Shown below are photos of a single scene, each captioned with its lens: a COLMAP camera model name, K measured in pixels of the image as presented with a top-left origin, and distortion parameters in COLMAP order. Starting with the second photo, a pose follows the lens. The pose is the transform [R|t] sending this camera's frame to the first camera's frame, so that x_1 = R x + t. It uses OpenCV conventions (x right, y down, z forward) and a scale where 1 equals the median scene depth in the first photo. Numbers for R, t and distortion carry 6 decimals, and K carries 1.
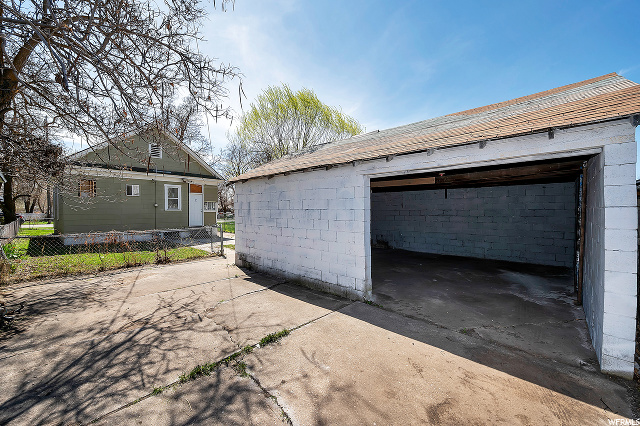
lens RADIAL K [[255.6, 0, 318.5], [0, 255.6, 214.5], [0, 0, 1]] dist [-0.003075, -0.000154]
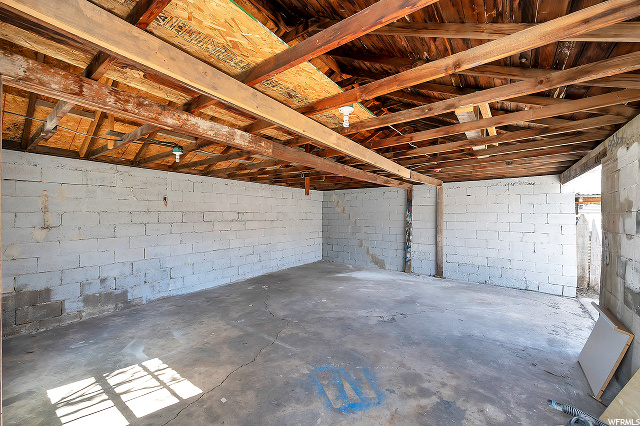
lens RADIAL K [[255.6, 0, 318.8], [0, 255.6, 213.6], [0, 0, 1]] dist [-0.003075, -0.000154]
pose [[-0.122233, -0.001988, 0.992499, -0.182722], [0.000817, 0.999997, 0.002104, -0.015897], [-0.992501, 0.001068, -0.122231, 0.891584]]
